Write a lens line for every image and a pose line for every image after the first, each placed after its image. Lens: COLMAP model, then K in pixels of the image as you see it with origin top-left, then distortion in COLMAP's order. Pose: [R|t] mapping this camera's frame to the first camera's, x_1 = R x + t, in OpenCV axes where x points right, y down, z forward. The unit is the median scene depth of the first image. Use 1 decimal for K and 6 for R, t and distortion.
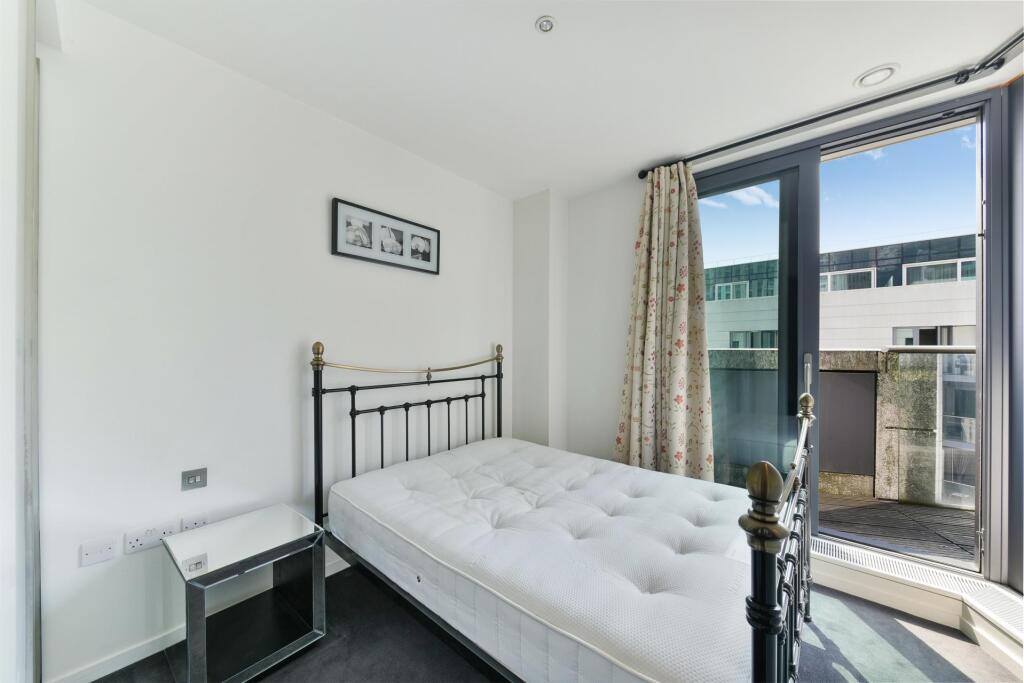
lens RADIAL K [[363.0, 0, 513.5], [0, 363.0, 347.8], [0, 0, 1]] dist [-0.001591, -0.000199]
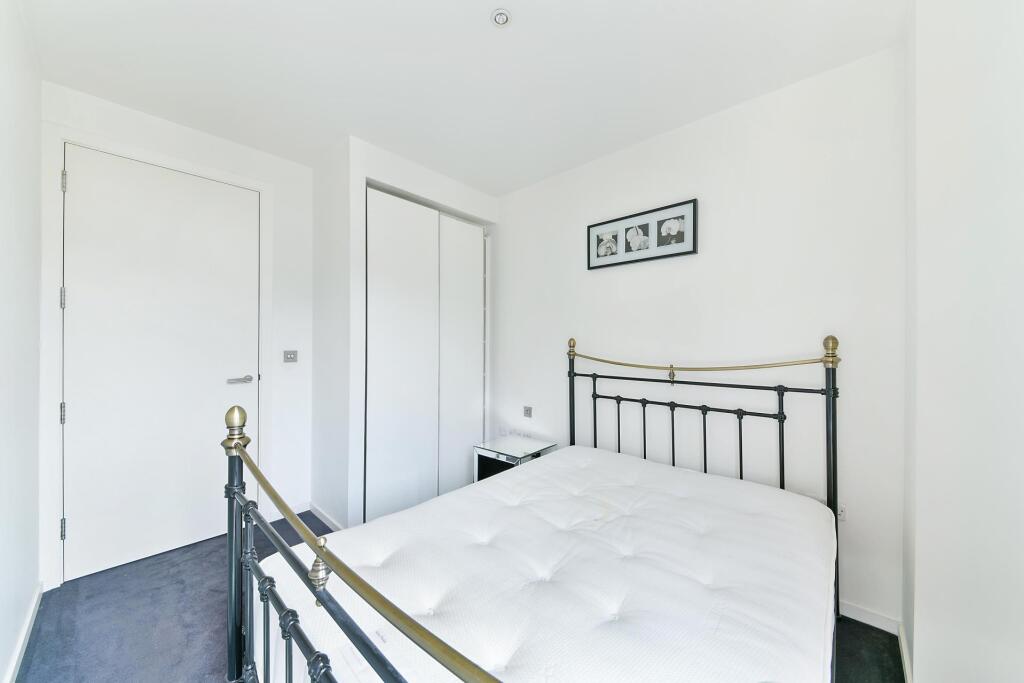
lens RADIAL K [[363.0, 0, 515.7], [0, 363.0, 342.8], [0, 0, 1]] dist [-0.001591, -0.000199]
pose [[-0.053354, -0.003705, -0.998569, 0.681576], [-0.001107, 0.999993, -0.003652, 0.004970], [0.998575, 0.000910, -0.053358, 0.688613]]
